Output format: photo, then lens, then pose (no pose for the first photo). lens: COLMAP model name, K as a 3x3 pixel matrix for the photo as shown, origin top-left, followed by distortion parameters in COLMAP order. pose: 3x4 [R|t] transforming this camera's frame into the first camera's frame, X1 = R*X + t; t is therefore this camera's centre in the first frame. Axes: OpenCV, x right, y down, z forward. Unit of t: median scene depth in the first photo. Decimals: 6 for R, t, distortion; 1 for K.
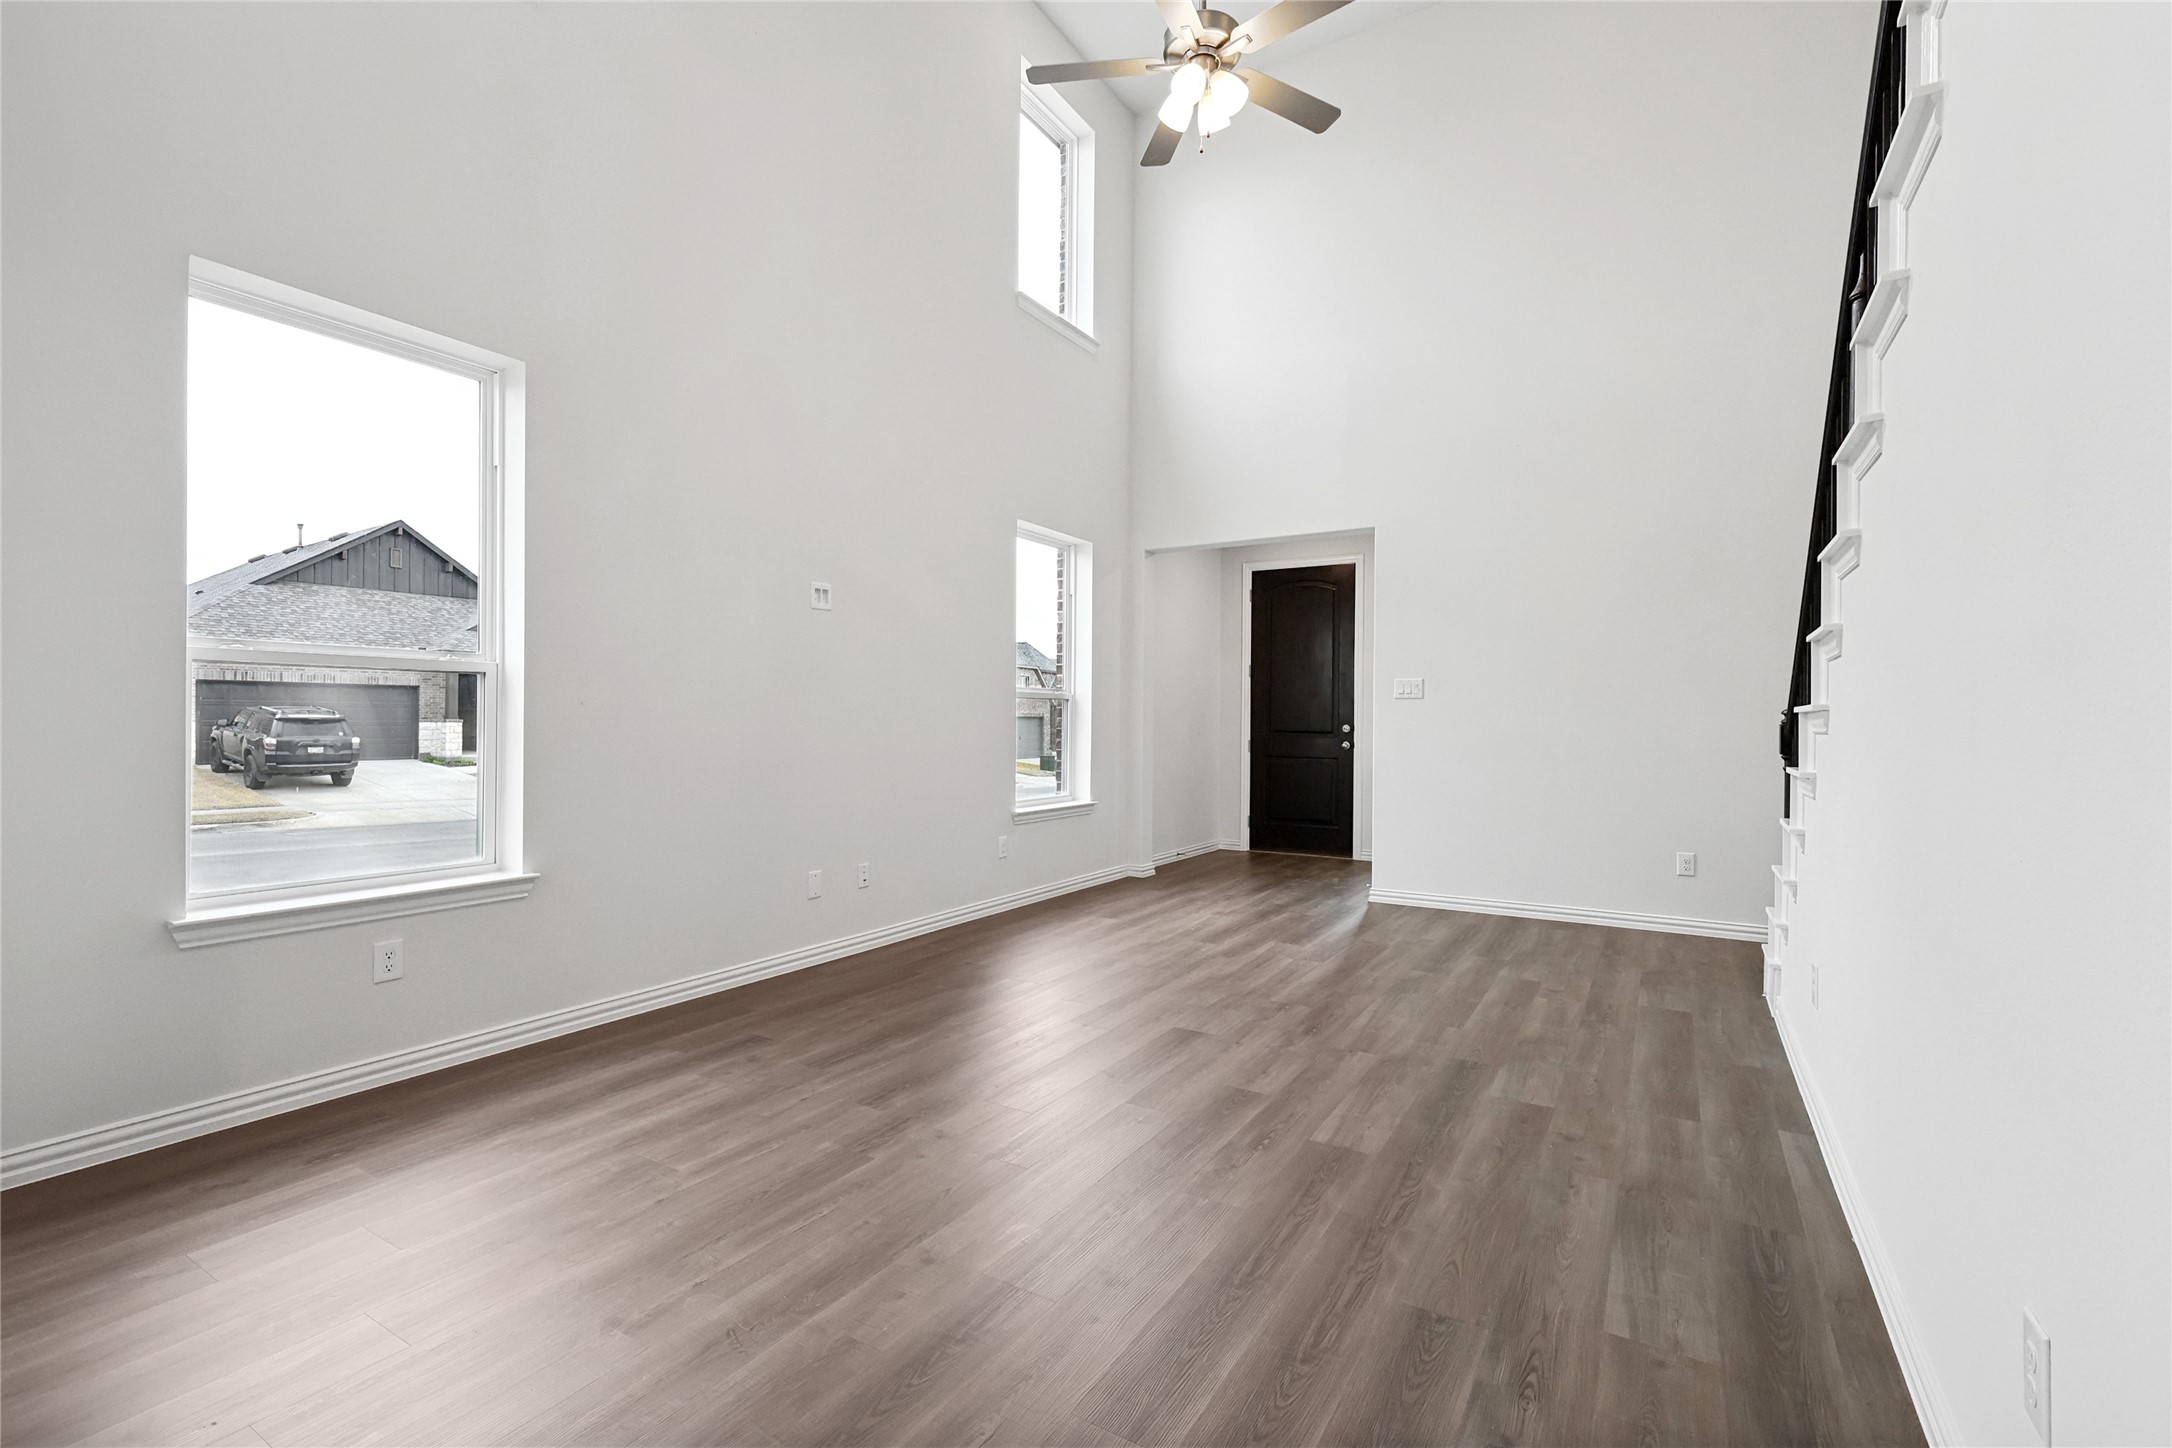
lens RADIAL K [[959.8, 0, 1082.4], [0, 959.8, 719.8], [0, 0, 1]] dist [0.001267, -0.000088]
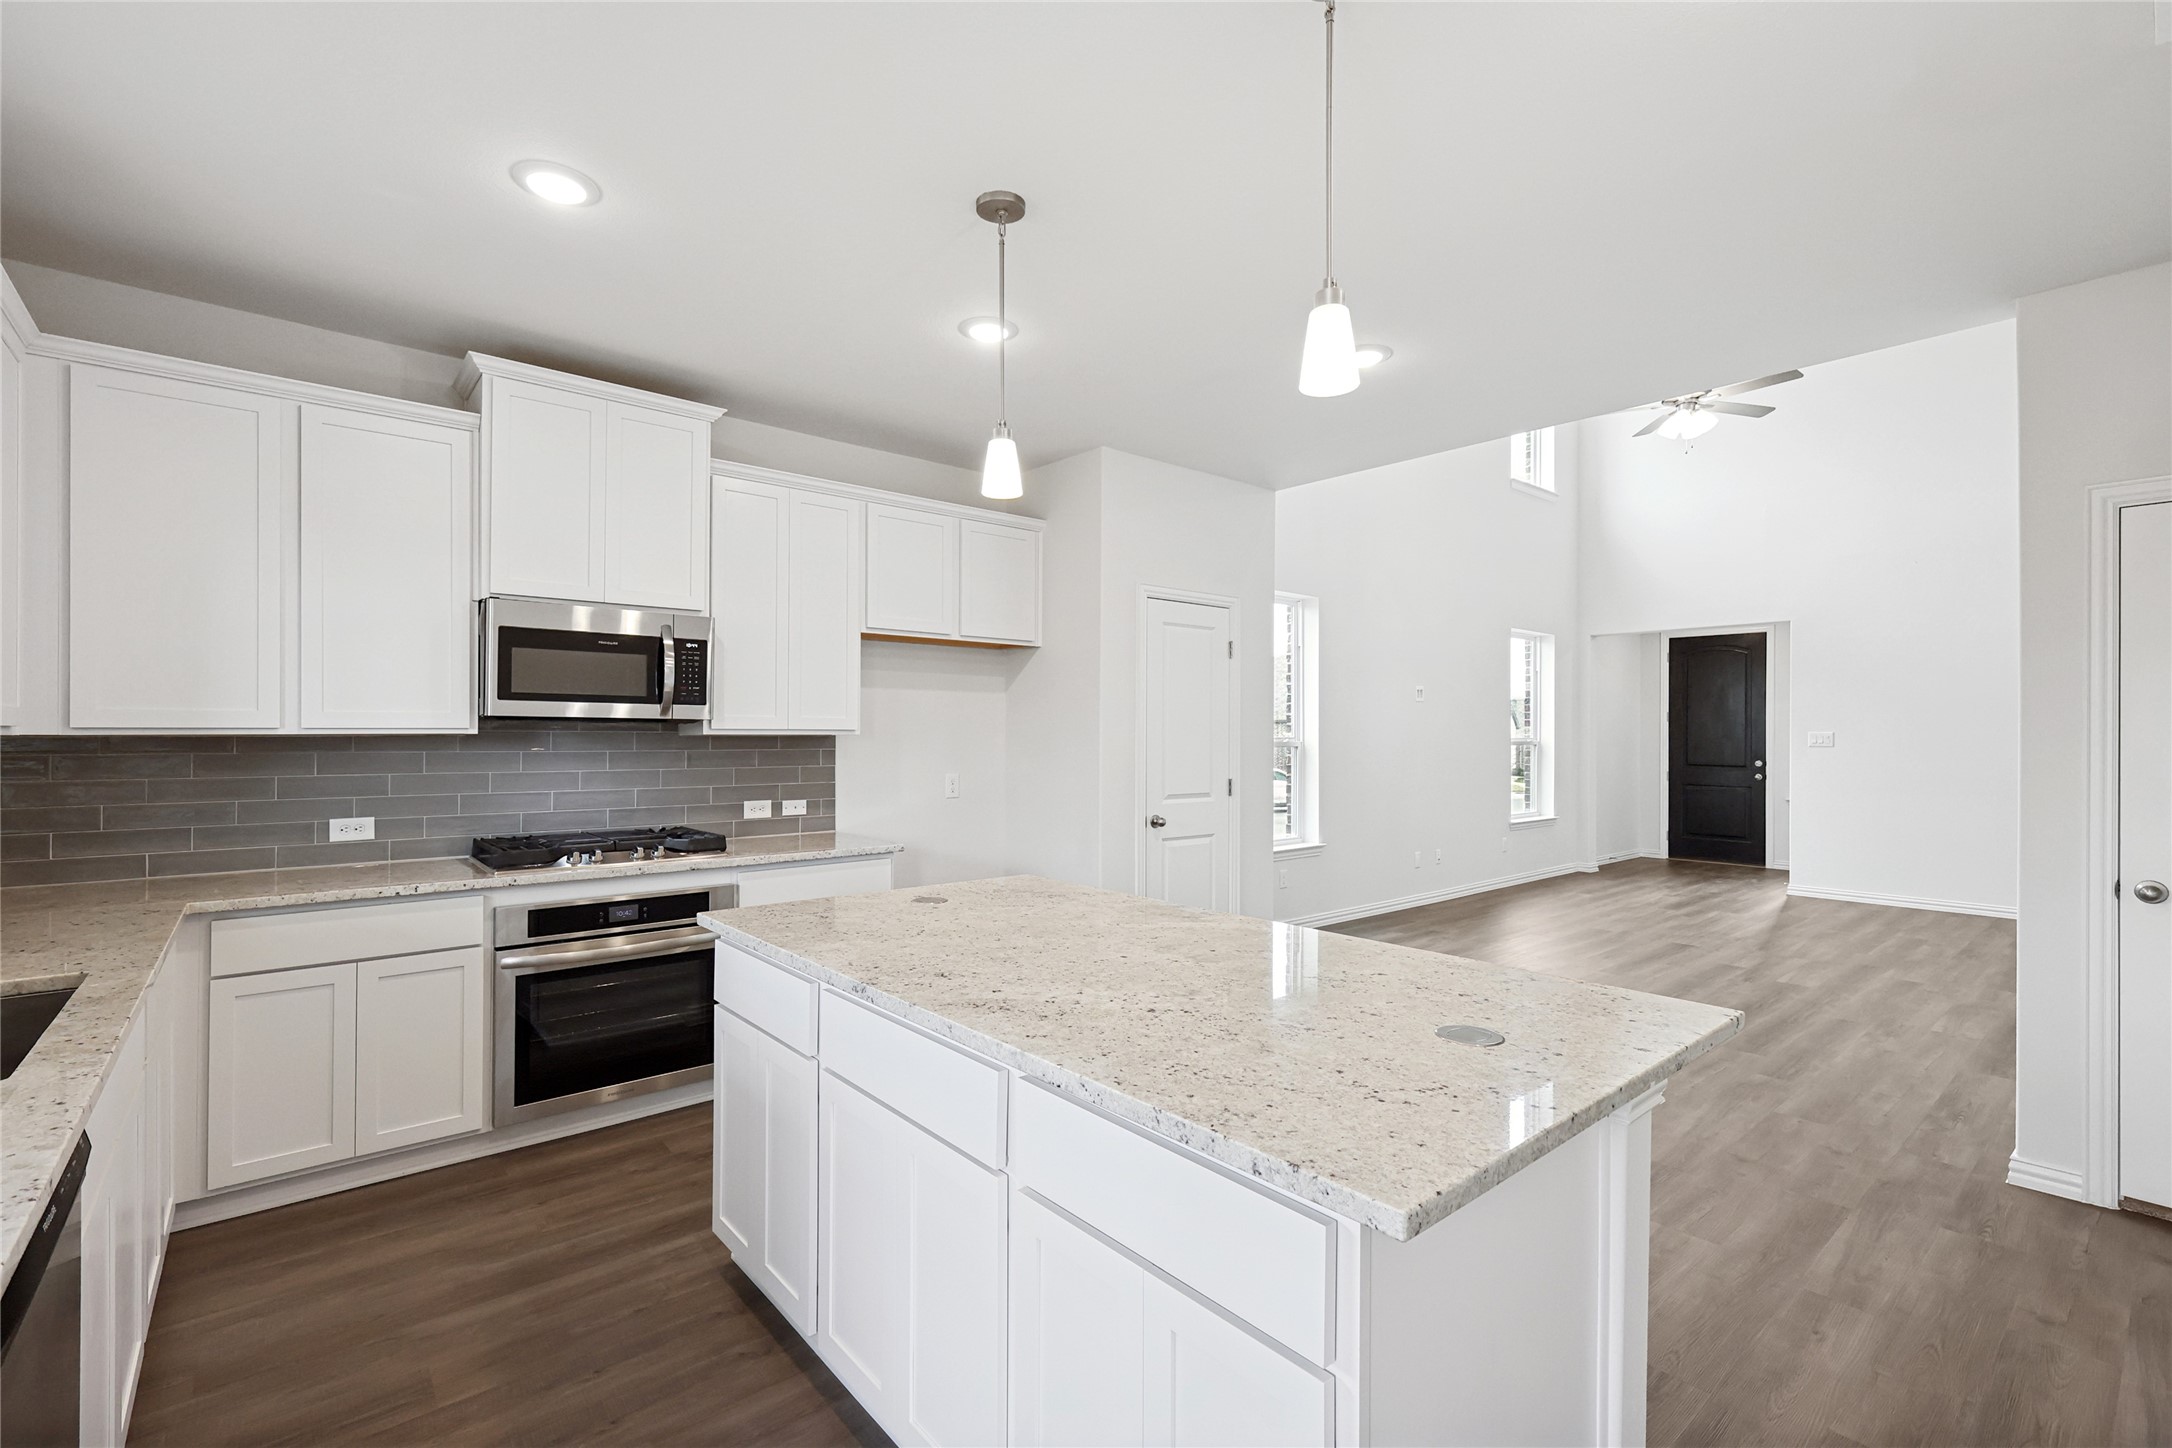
lens RADIAL K [[959.8, 0, 1076.6], [0, 959.8, 726.5], [0, 0, 1]] dist [0.001267, -0.000088]
pose [[0.949447, -0.004926, -0.313890, -0.279356], [0.002831, 0.999971, -0.007131, -0.051945], [0.313916, 0.005882, 0.949433, -0.745468]]
